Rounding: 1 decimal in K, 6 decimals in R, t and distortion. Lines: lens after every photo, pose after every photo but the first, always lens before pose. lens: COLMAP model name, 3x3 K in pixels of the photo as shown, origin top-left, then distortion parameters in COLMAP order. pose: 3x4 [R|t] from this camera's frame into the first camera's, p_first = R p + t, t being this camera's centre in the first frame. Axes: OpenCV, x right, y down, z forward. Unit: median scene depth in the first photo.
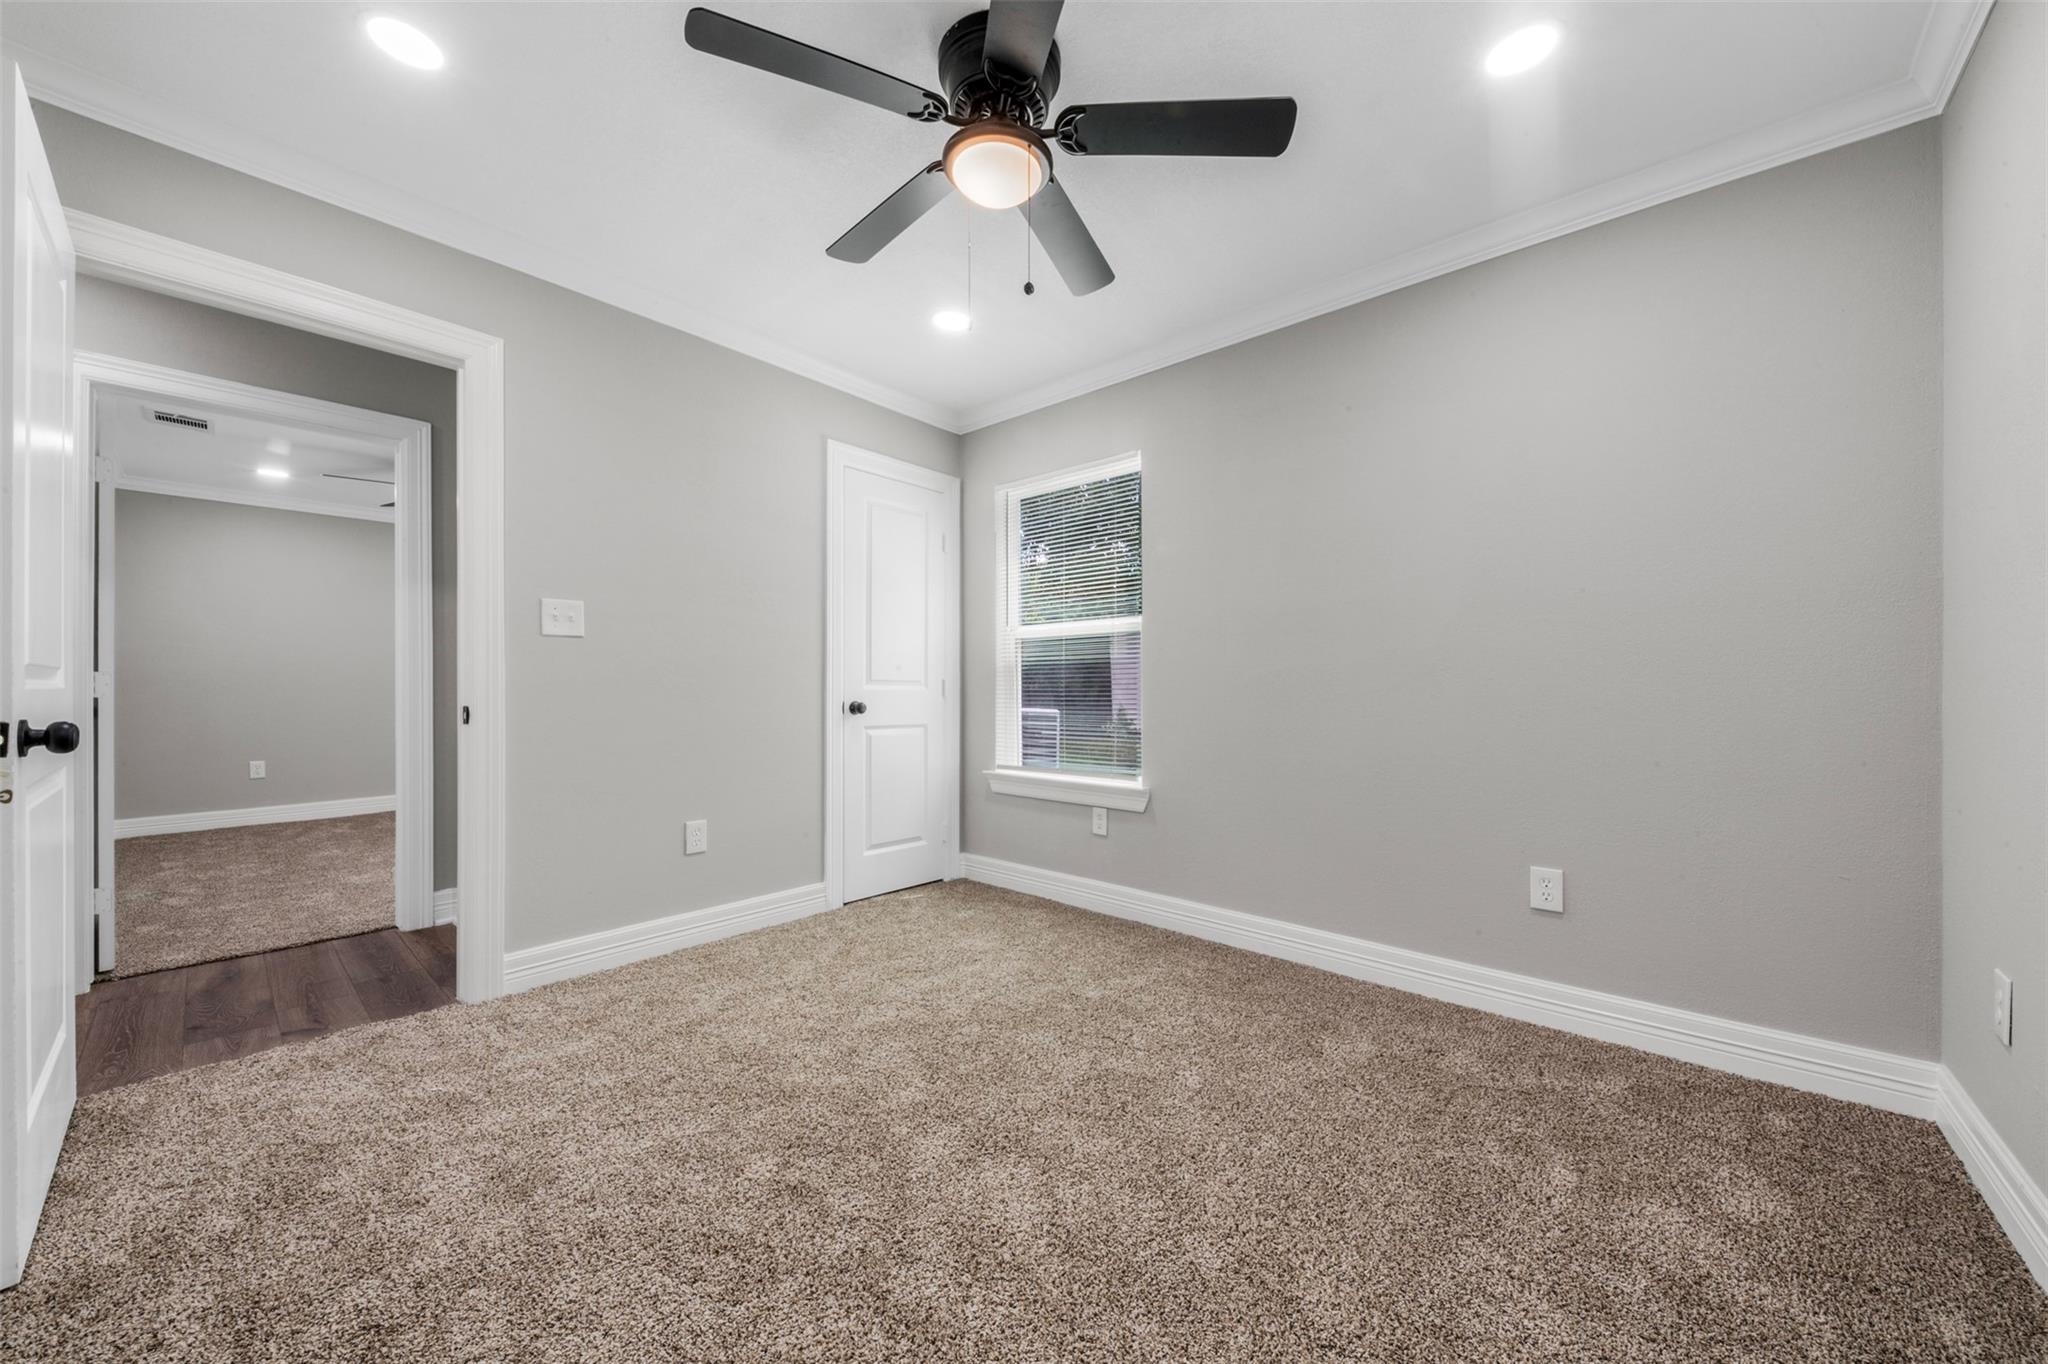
lens RADIAL K [[736.6, 0, 1011.1], [0, 736.6, 700.6], [0, 0, 1]] dist [0.026948, -0.015226]
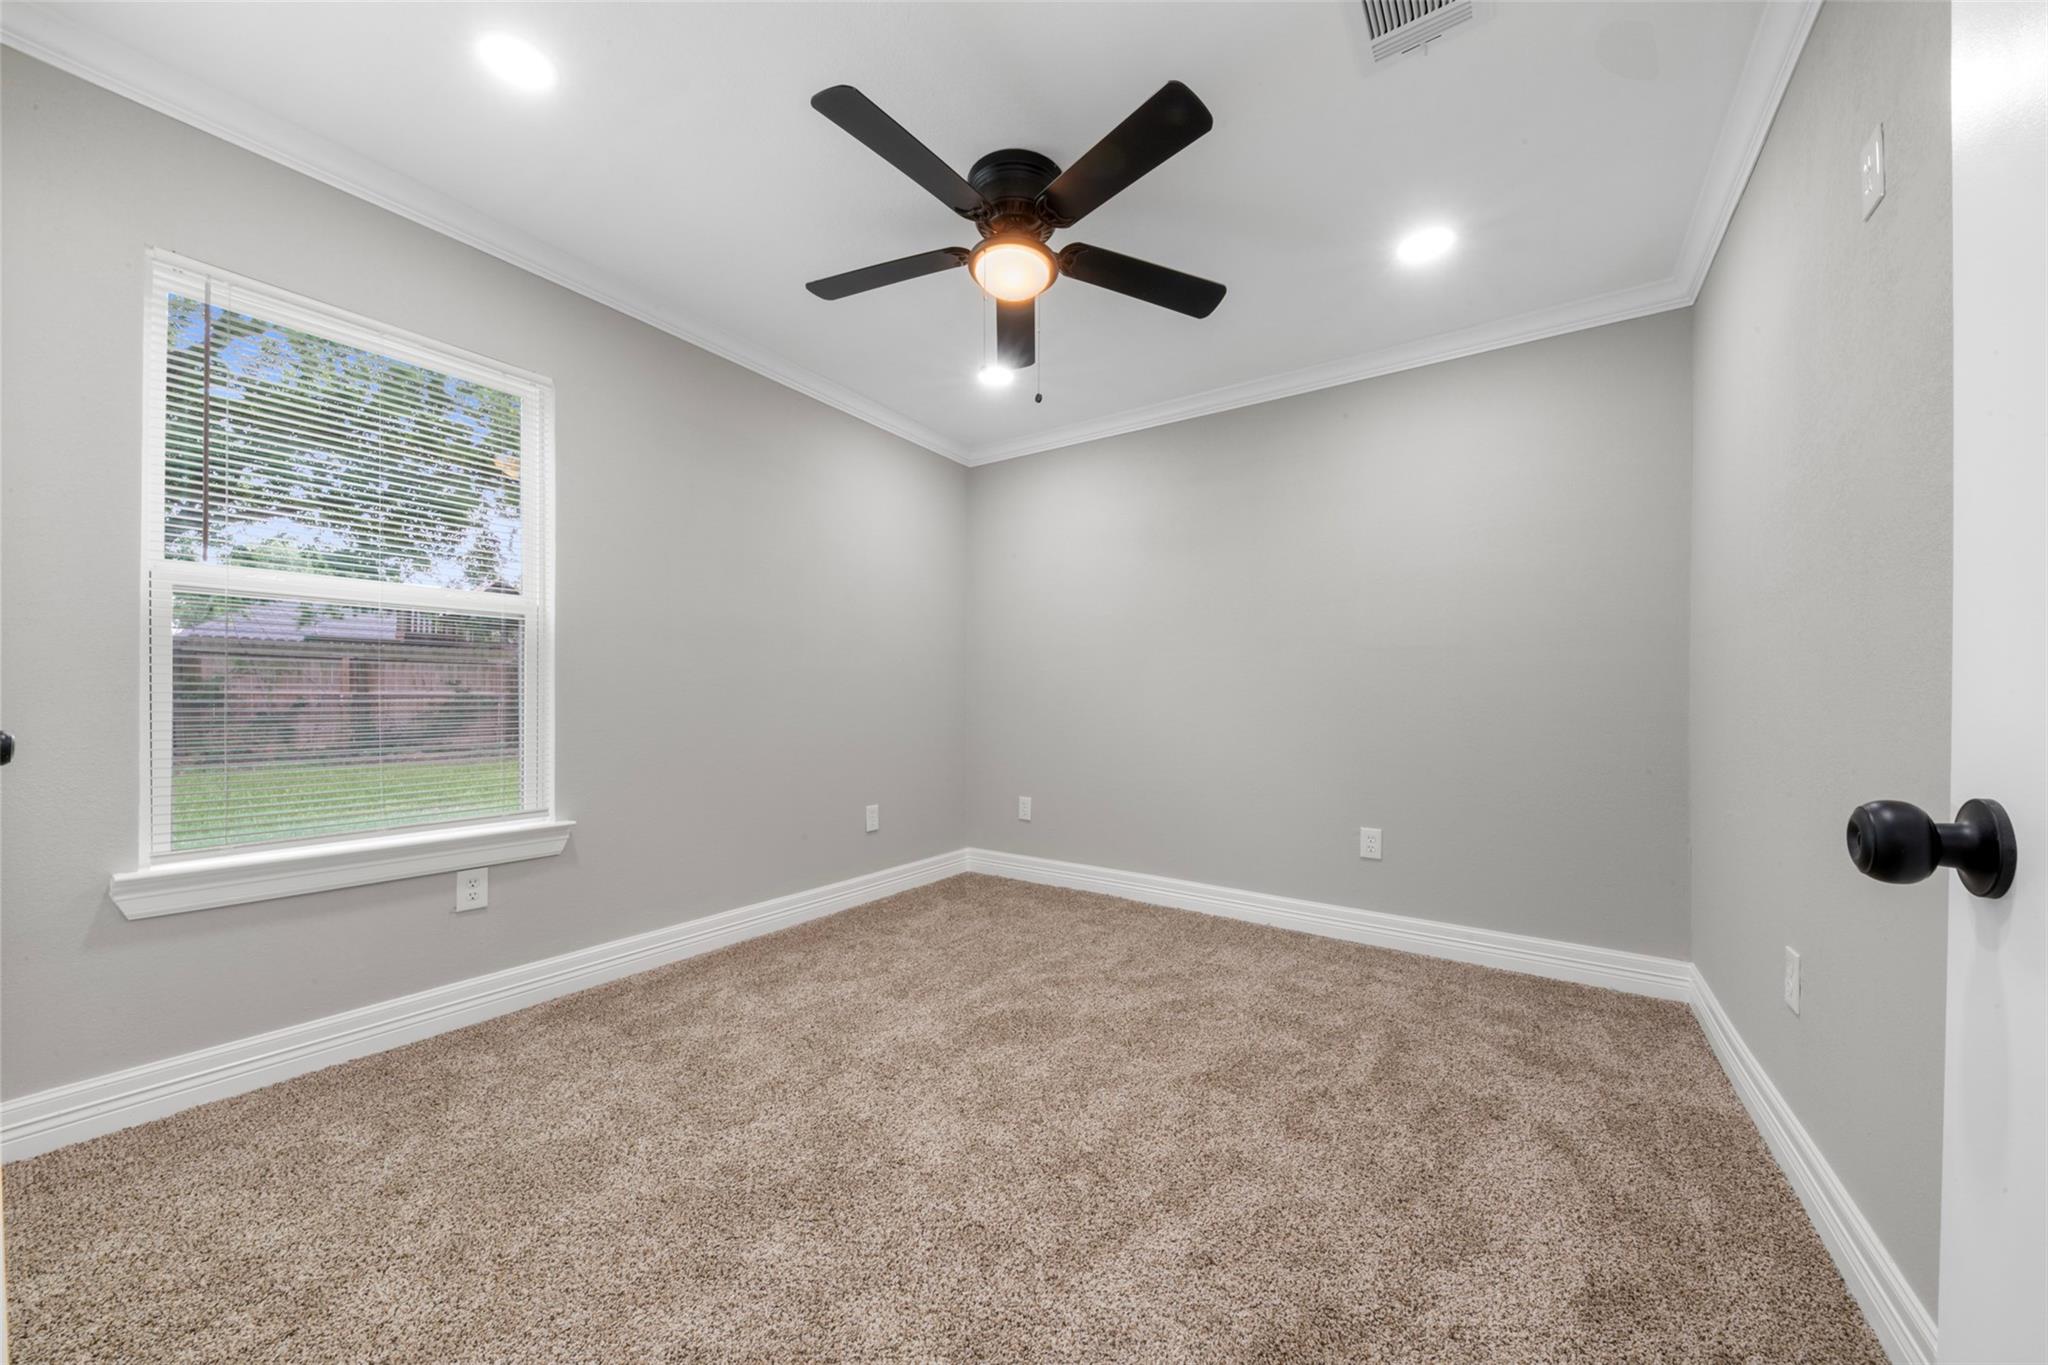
lens RADIAL K [[762.3, 0, 1026.7], [0, 762.3, 713.8], [0, 0, 1]] dist [0.000519, 0.000024]
pose [[-0.157680, -0.022885, 0.987225, -0.725694], [0.010218, 0.999640, 0.024805, -0.010584], [-0.987437, 0.013999, -0.157390, 0.680348]]
